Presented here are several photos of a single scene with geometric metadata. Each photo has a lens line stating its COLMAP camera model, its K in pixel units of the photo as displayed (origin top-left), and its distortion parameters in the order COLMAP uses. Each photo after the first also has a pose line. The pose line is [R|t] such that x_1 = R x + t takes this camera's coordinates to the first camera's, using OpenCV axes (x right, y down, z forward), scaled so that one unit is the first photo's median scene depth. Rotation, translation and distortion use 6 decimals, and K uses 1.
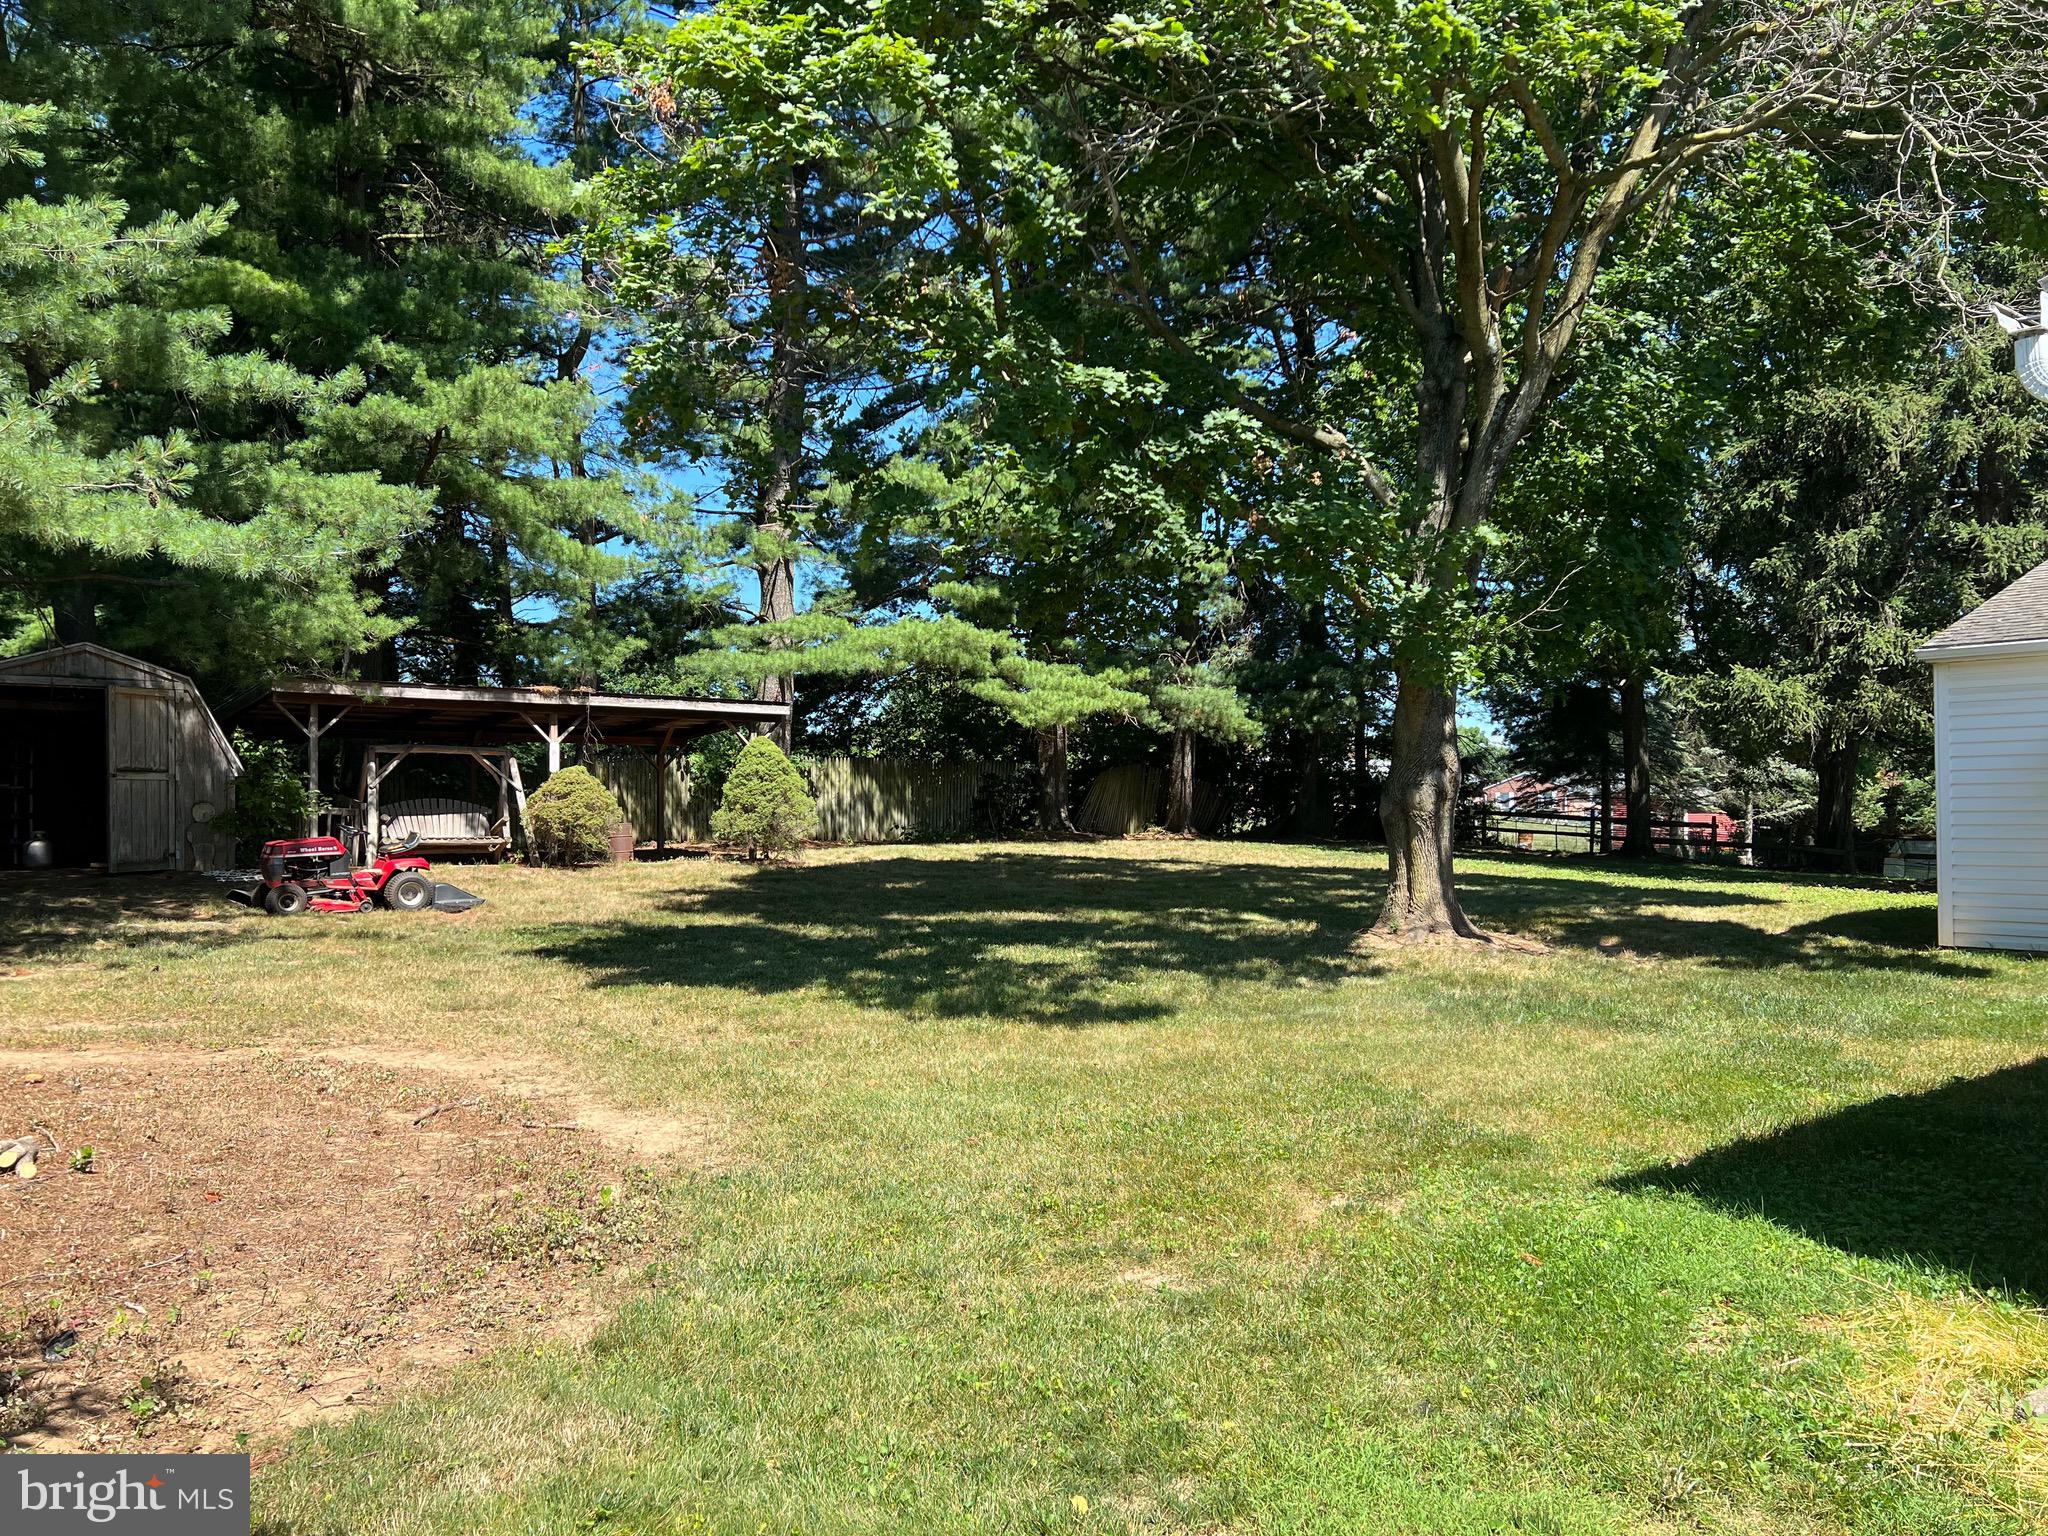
lens RADIAL K [[1540.4, 0, 1034.0], [0, 1540.4, 773.4], [0, 0, 1]] dist [0.044587, -0.051724]
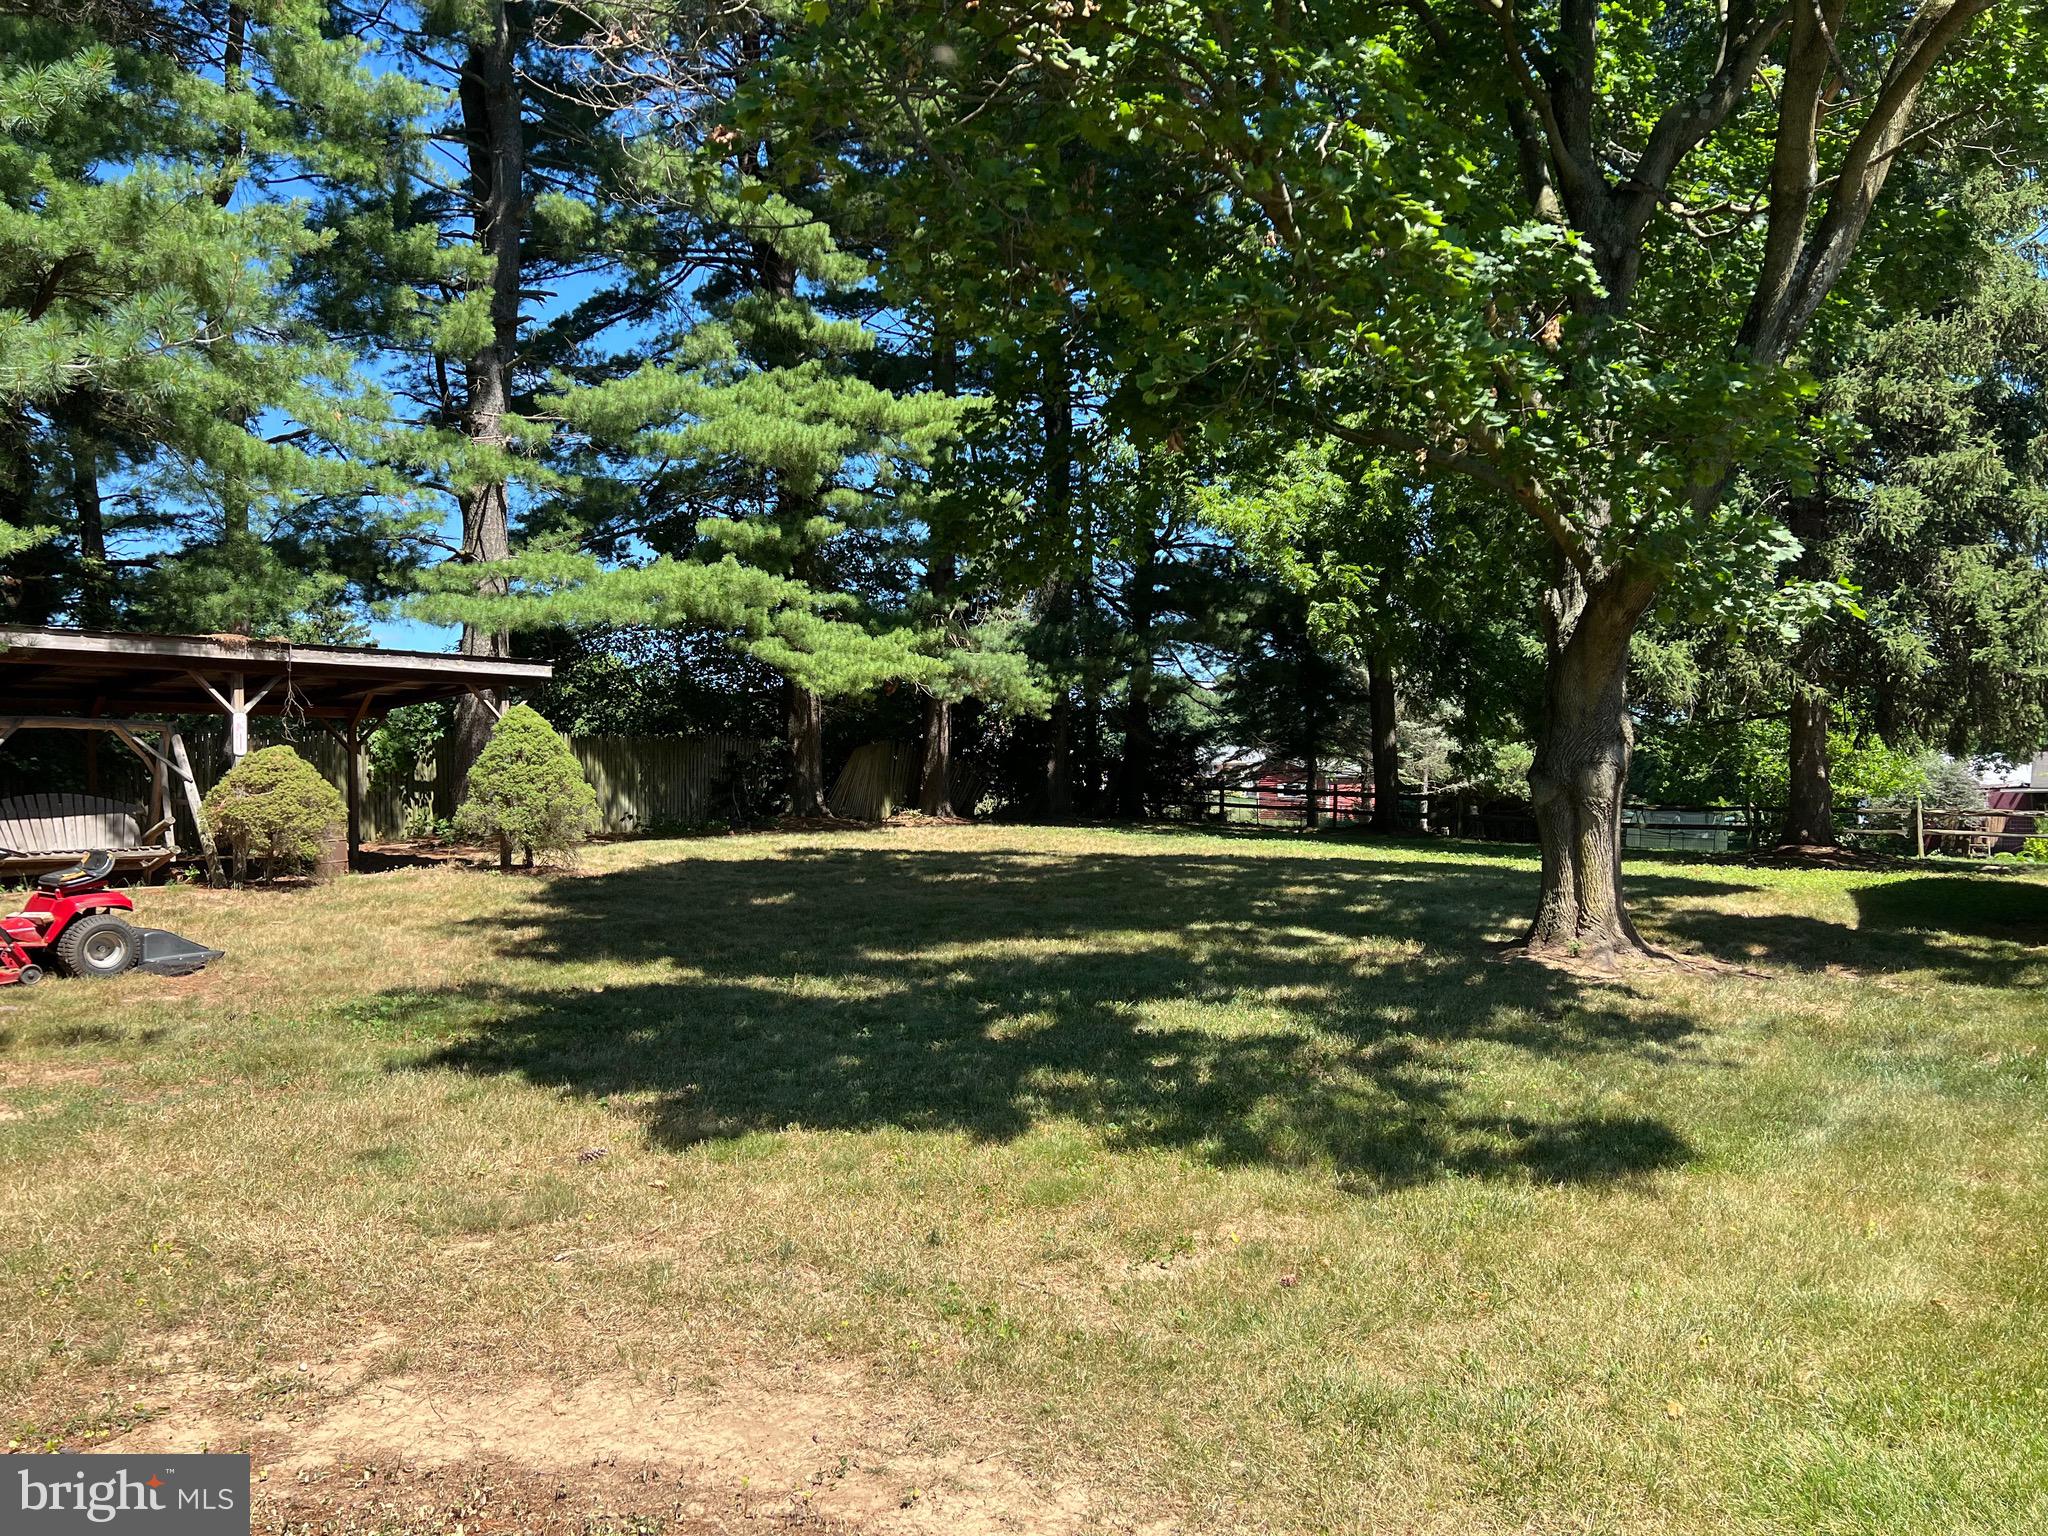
lens RADIAL K [[1540.4, 0, 1034.0], [0, 1540.4, 773.4], [0, 0, 1]] dist [0.044587, -0.051724]
pose [[0.963972, -0.011347, 0.265761, -0.139080], [0.006904, 0.999820, 0.017645, -0.002081], [-0.265914, -0.015174, 0.963877, 0.195325]]
